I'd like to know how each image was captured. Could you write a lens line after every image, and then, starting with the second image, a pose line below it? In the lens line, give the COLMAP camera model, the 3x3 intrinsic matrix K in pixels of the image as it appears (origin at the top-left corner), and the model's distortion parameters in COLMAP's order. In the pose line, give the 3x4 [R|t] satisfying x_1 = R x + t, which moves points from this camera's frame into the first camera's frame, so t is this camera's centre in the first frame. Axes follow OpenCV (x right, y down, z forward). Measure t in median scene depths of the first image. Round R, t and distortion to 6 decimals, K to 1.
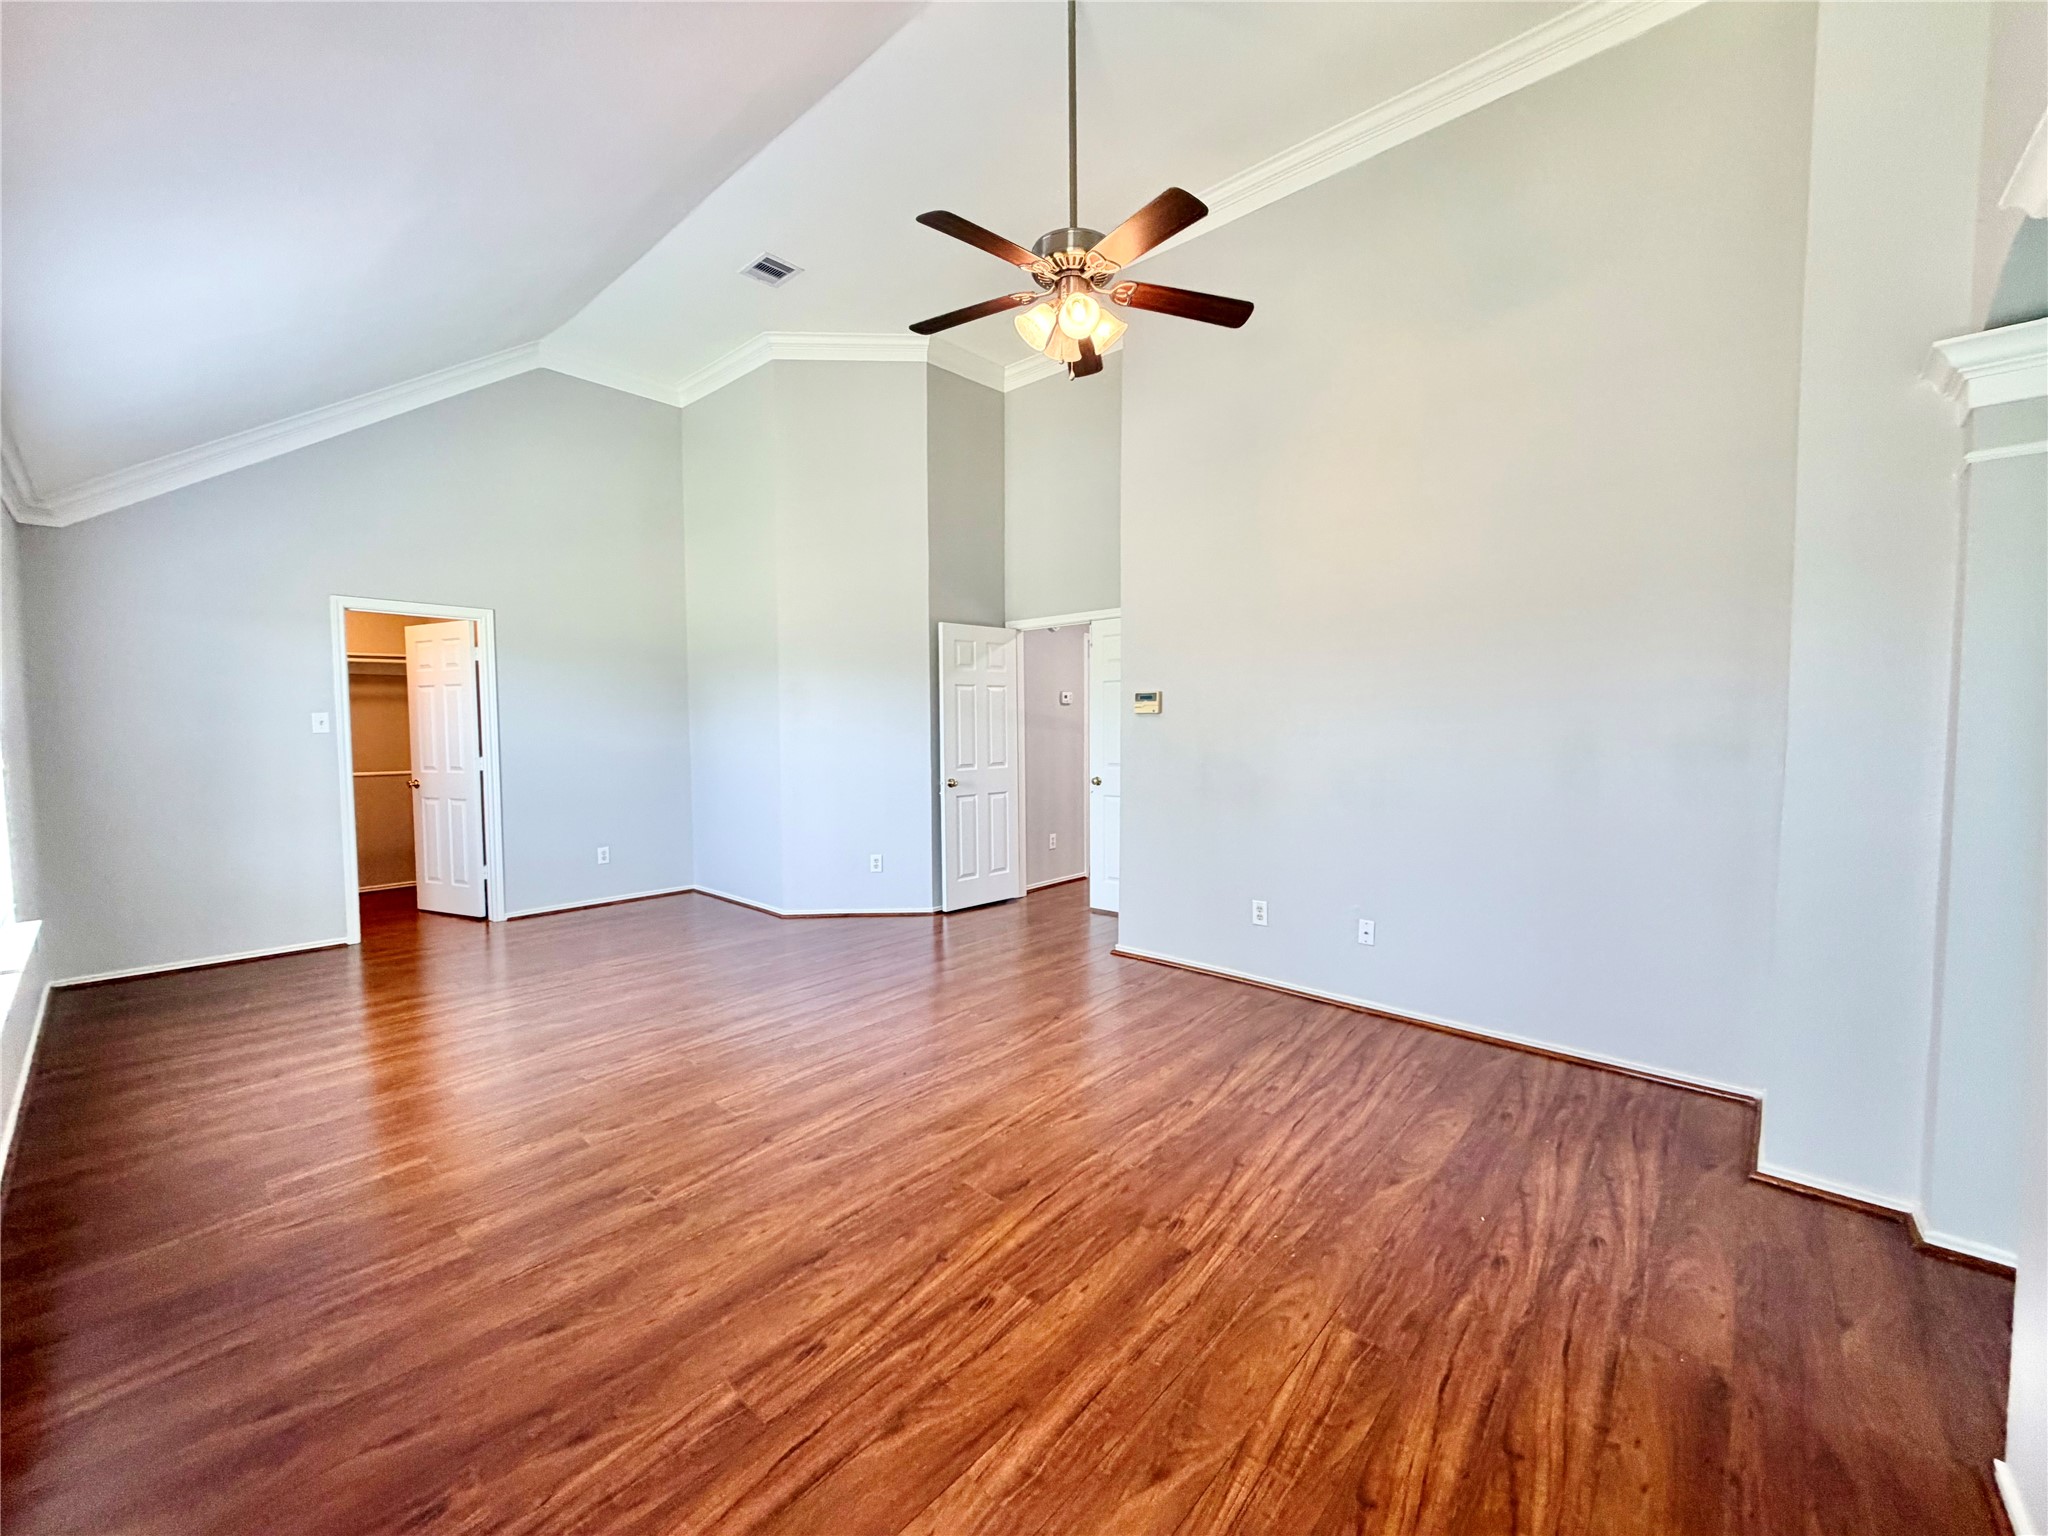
lens RADIAL K [[812.2, 0, 1015.5], [0, 812.2, 766.4], [0, 0, 1]] dist [0.001089, -0.000156]
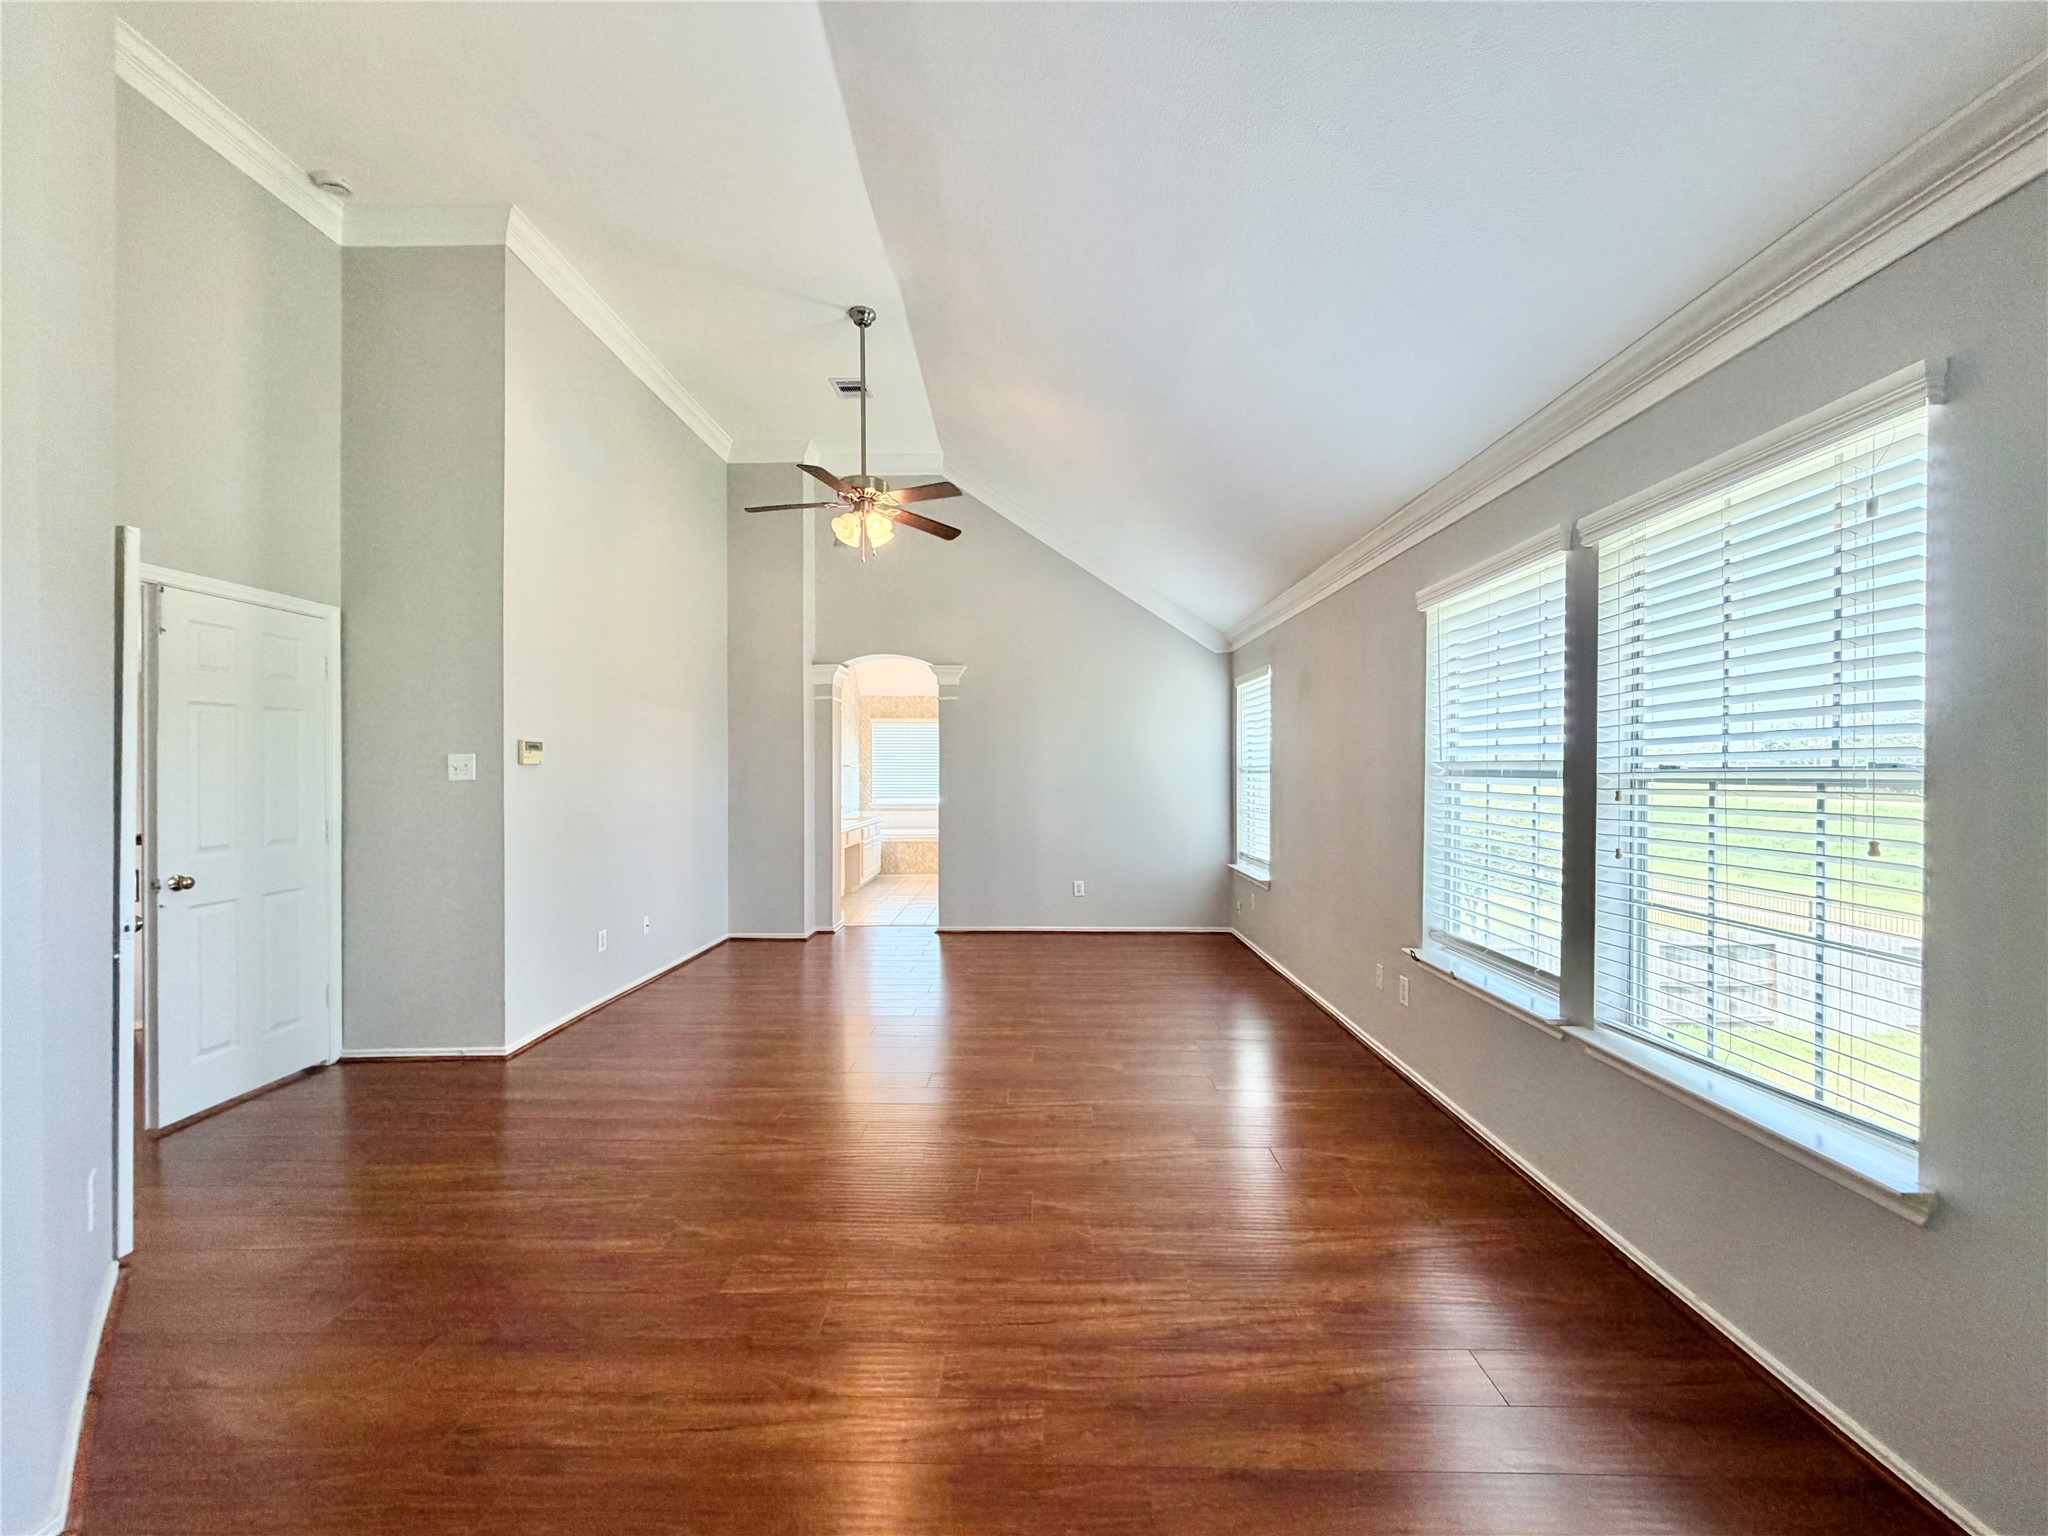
lens RADIAL K [[812.2, 0, 1015.5], [0, 812.2, 766.4], [0, 0, 1]] dist [0.001089, -0.000156]
pose [[-0.640652, 0.005980, 0.767808, -0.943187], [0.042784, 0.998694, 0.027920, -0.071280], [-0.766638, 0.050737, -0.640071, 1.267494]]
